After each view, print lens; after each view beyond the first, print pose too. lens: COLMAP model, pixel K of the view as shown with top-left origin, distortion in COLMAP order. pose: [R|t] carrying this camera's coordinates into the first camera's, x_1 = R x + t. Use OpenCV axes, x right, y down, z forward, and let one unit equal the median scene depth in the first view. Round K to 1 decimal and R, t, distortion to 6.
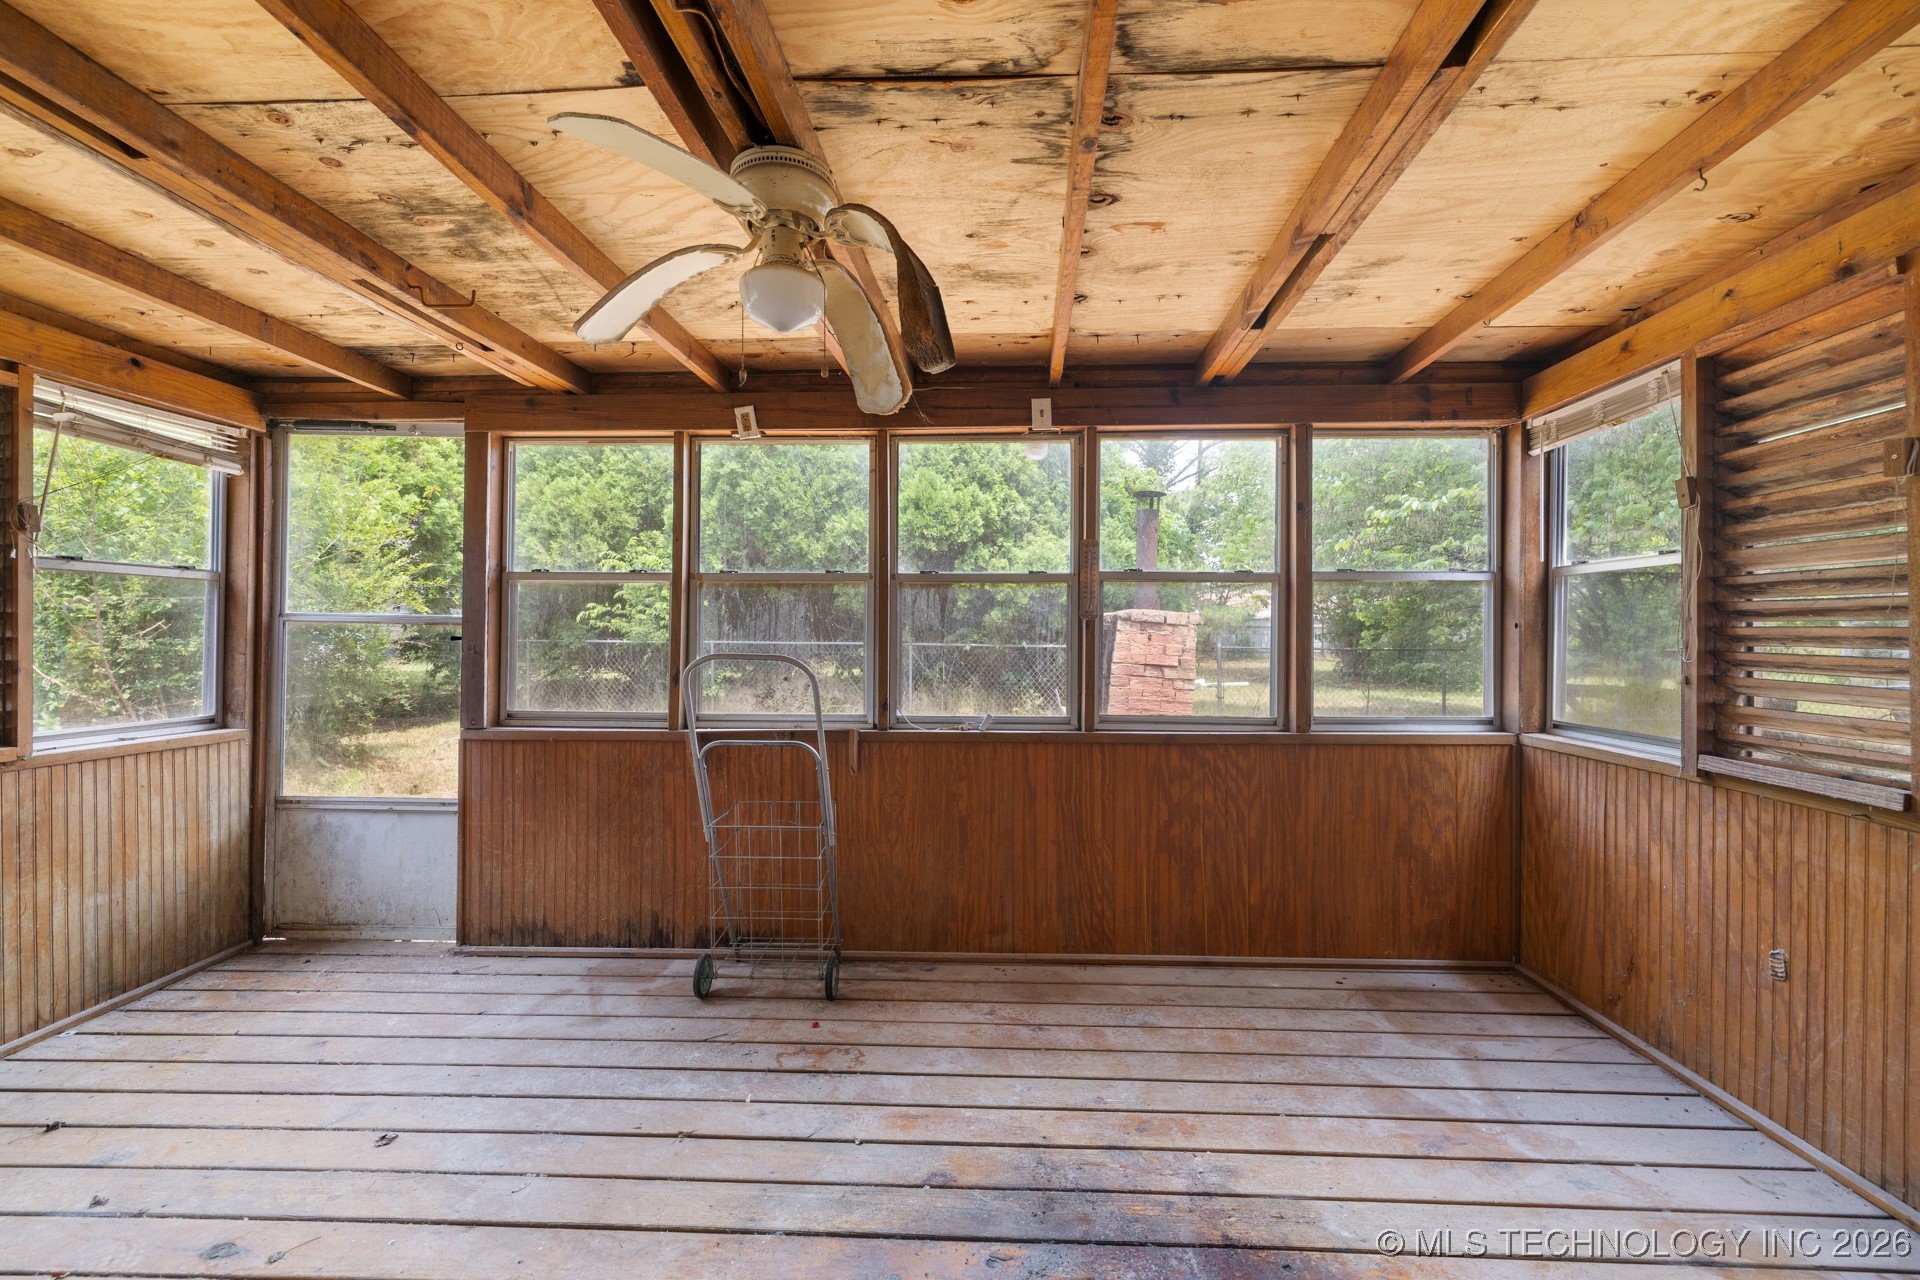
lens RADIAL K [[827.5, 0, 957.6], [0, 827.5, 634.9], [0, 0, 1]] dist [-0.003620, 0.000388]
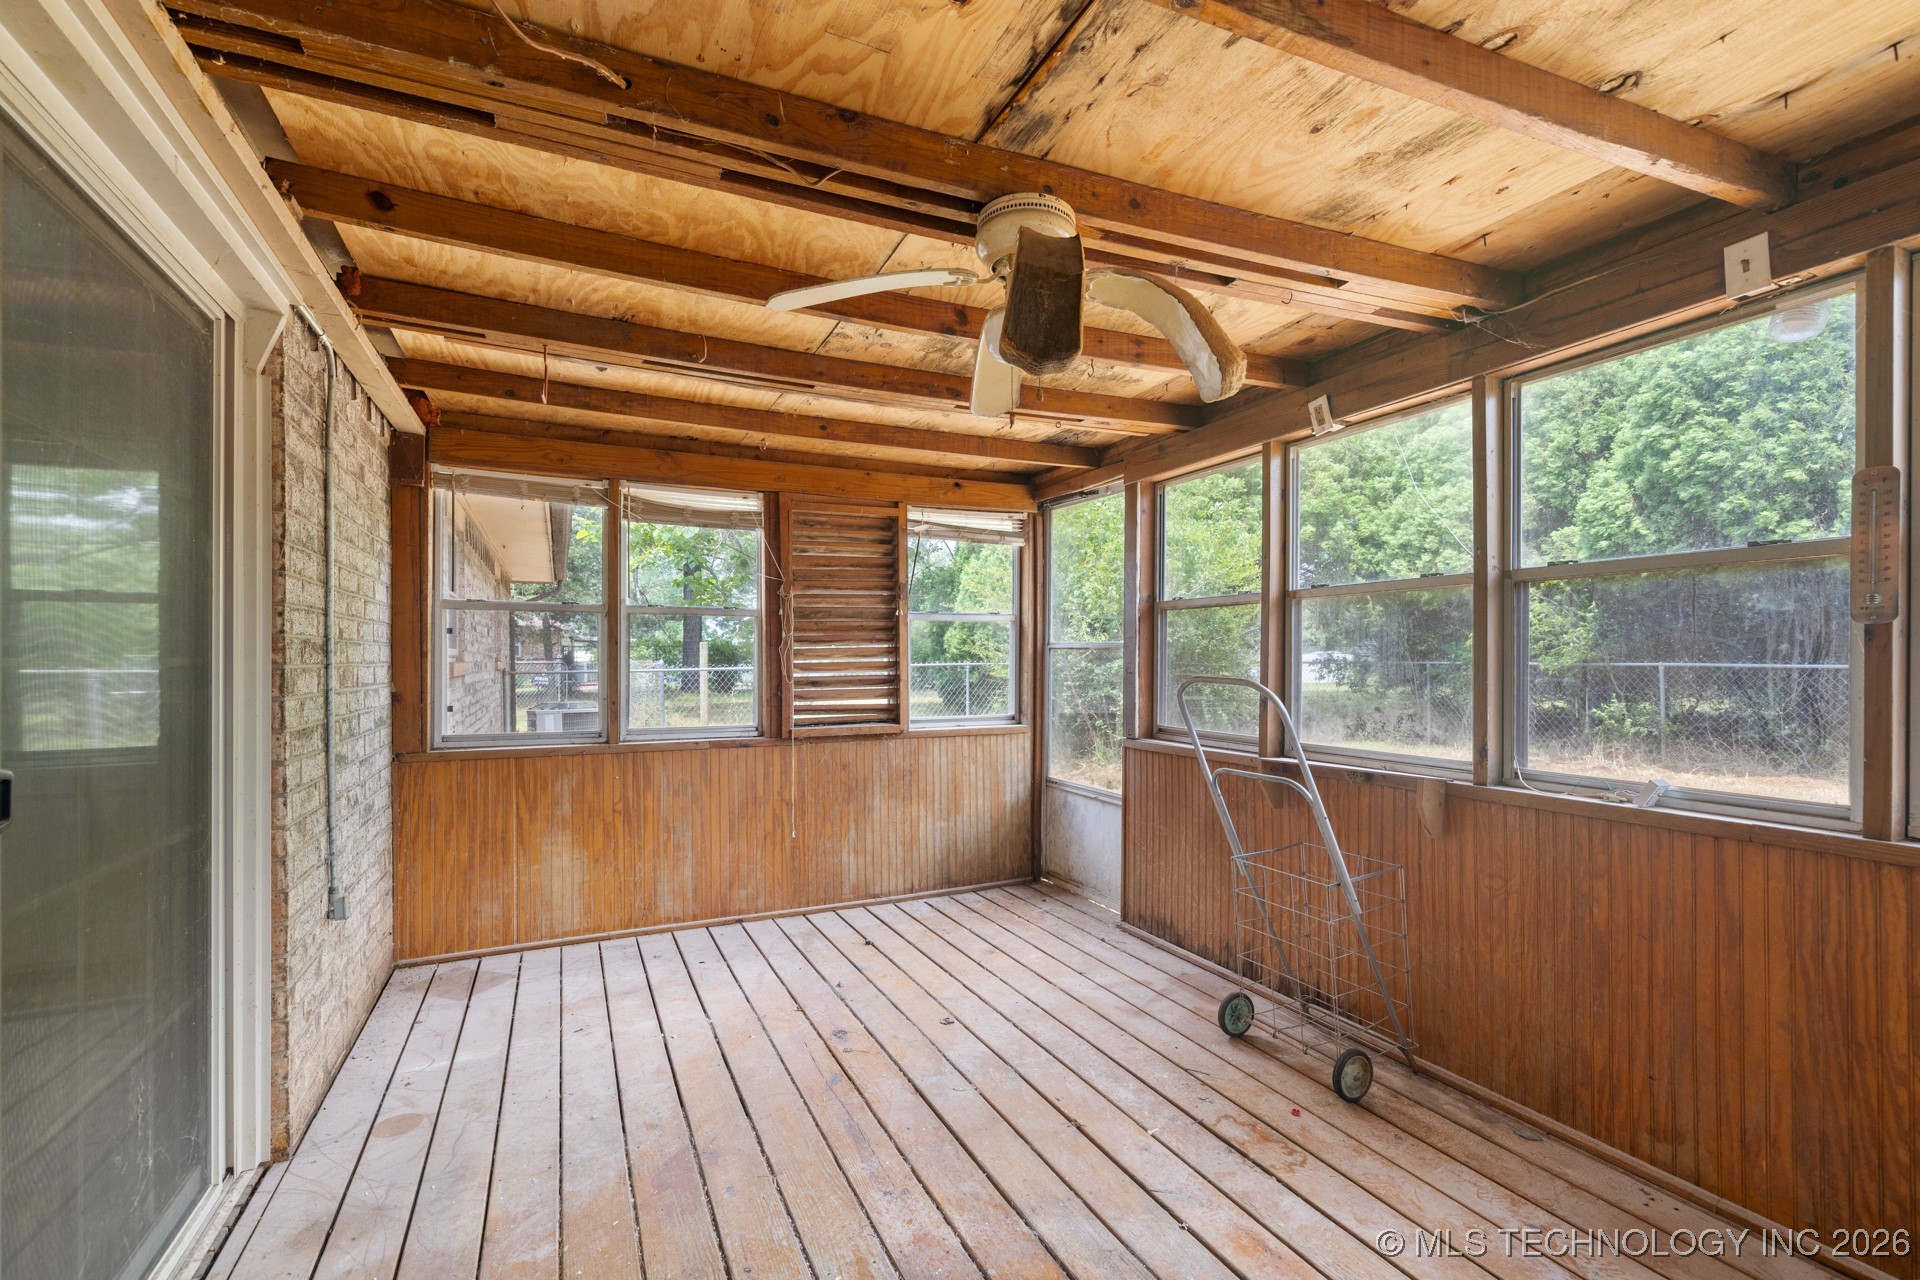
lens RADIAL K [[869.0, 0, 957.5], [0, 869.0, 653.9], [0, 0, 1]] dist [0.000461, 0.000830]
pose [[0.426600, -0.009062, -0.904395, 0.443812], [0.006068, 0.999956, -0.007157, 0.001775], [0.904420, -0.002435, 0.426636, 0.269069]]
